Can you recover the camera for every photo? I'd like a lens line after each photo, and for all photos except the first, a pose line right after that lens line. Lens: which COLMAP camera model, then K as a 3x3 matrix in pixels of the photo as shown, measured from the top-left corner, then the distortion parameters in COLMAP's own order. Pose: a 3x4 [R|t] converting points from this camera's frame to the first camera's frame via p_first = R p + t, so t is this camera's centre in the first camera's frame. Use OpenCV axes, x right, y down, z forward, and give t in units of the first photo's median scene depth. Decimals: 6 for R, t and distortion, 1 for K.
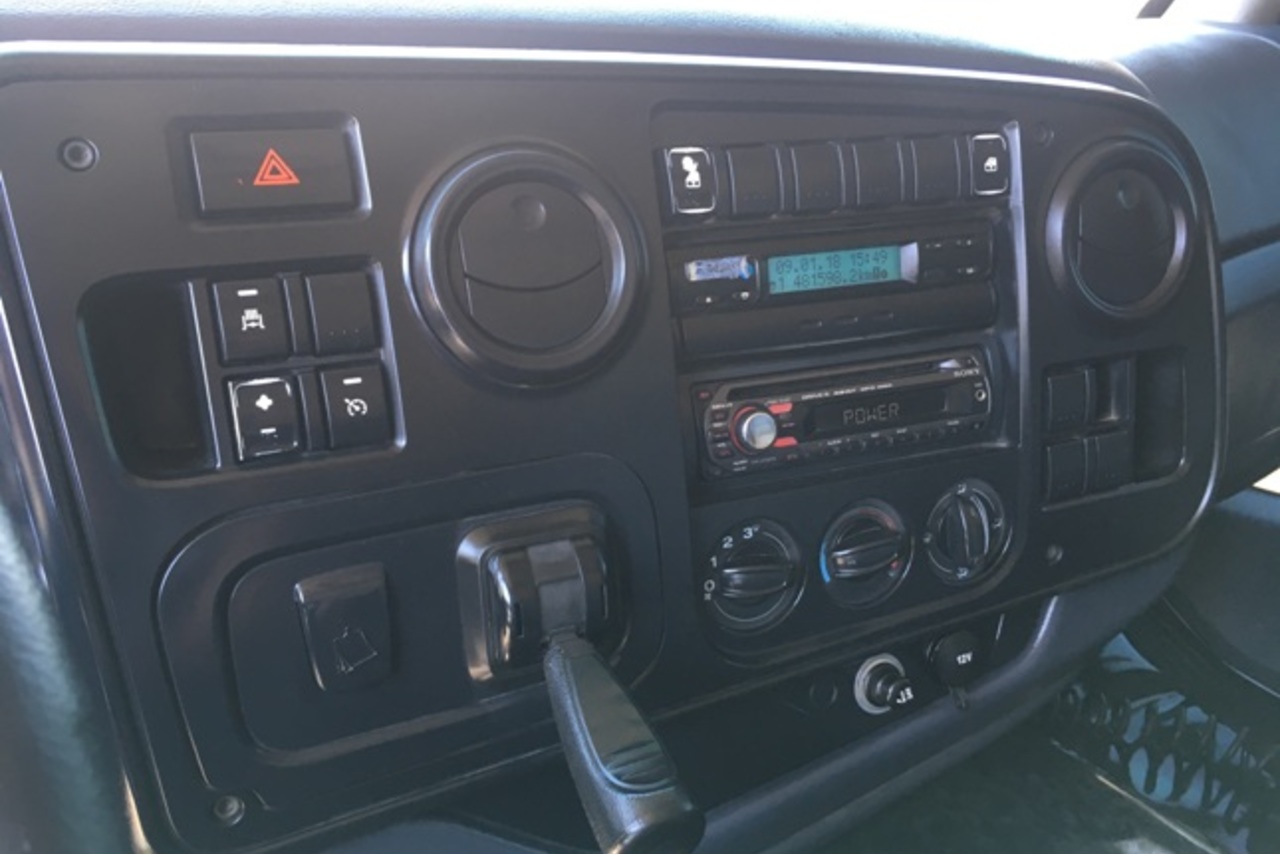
lens RADIAL K [[1086.3, 0, 638.1], [0, 1086.3, 428.8], [0, 0, 1]] dist [0.066824, -0.064912]
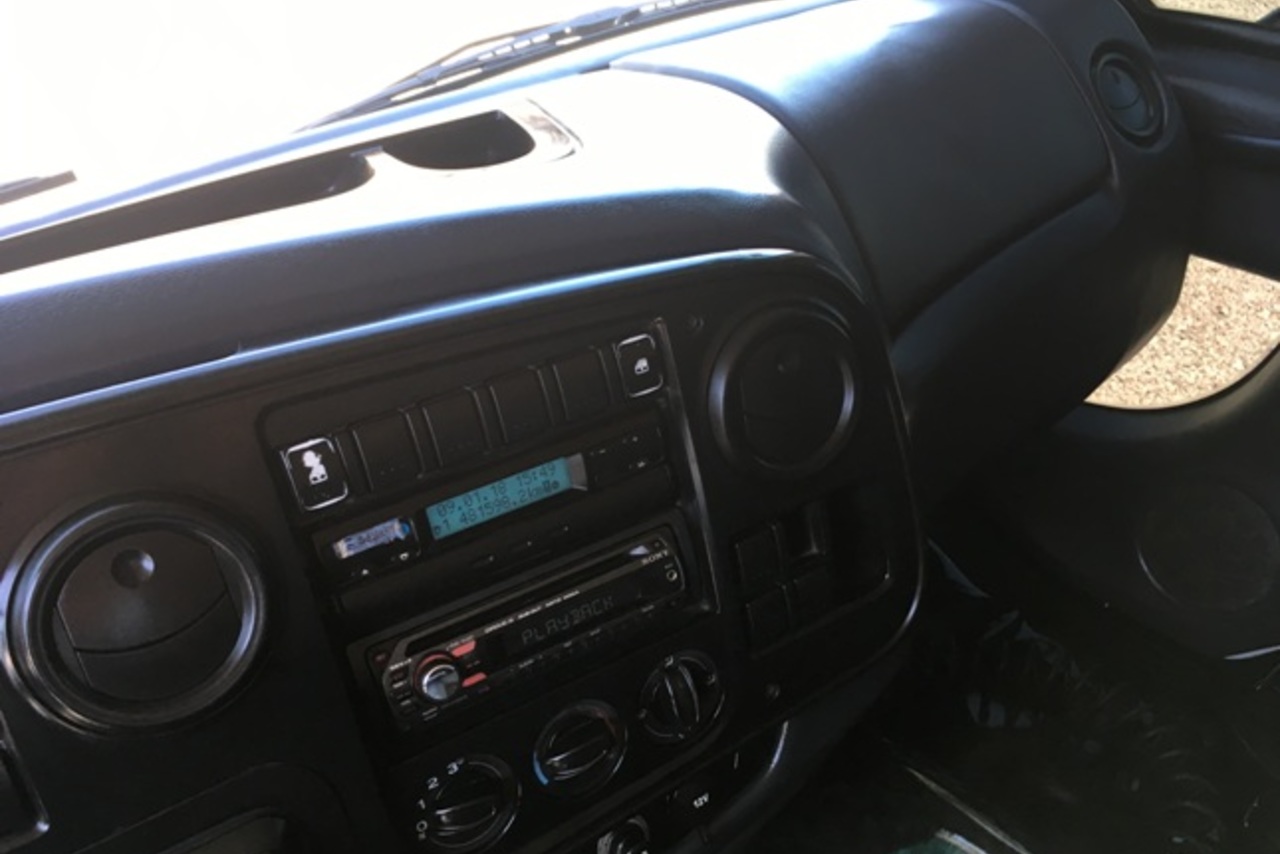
lens RADIAL K [[1086.3, 0, 637.6], [0, 1086.3, 425.9], [0, 0, 1]] dist [0.066824, -0.064912]
pose [[0.987265, -0.151388, 0.048878, 0.266228], [0.143091, 0.979325, 0.142997, -0.336158], [-0.069515, -0.134182, 0.988516, 0.011219]]
